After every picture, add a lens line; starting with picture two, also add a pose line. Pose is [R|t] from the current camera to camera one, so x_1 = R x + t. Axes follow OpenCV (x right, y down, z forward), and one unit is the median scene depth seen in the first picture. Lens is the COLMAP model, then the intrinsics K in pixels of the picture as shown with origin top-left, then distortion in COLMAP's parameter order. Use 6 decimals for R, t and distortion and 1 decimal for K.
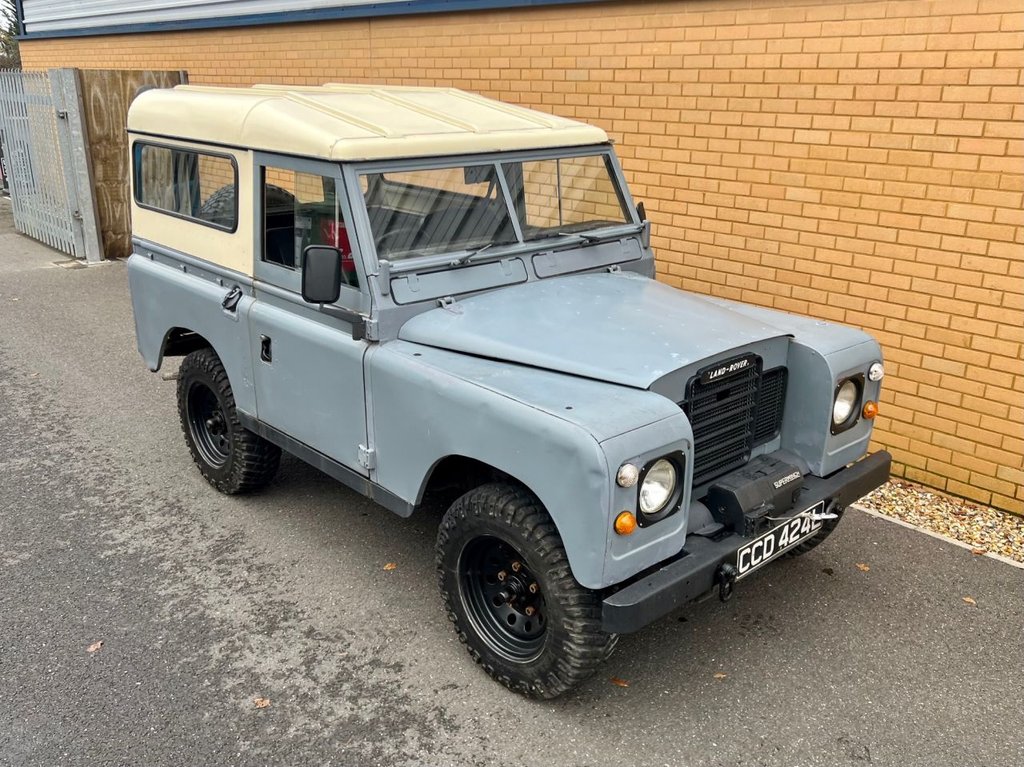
lens RADIAL K [[944.2, 0, 545.7], [0, 944.2, 385.4], [0, 0, 1]] dist [0.021482, 0.000000]
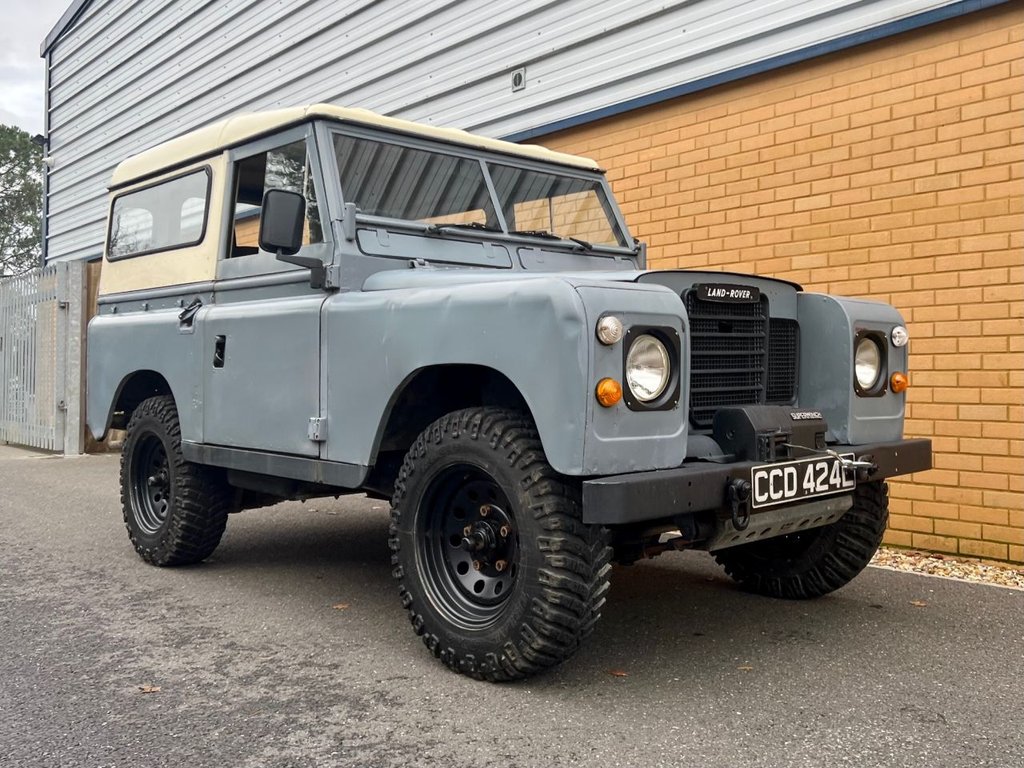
lens RADIAL K [[985.5, 0, 567.1], [0, 985.5, 346.4], [0, 0, 1]] dist [0.023027, 0.000000]
pose [[0.999964, -0.008427, 0.001109, 0.036379], [0.008295, 0.938946, -0.343964, 0.317716], [0.001857, 0.343961, 0.938982, 0.134141]]
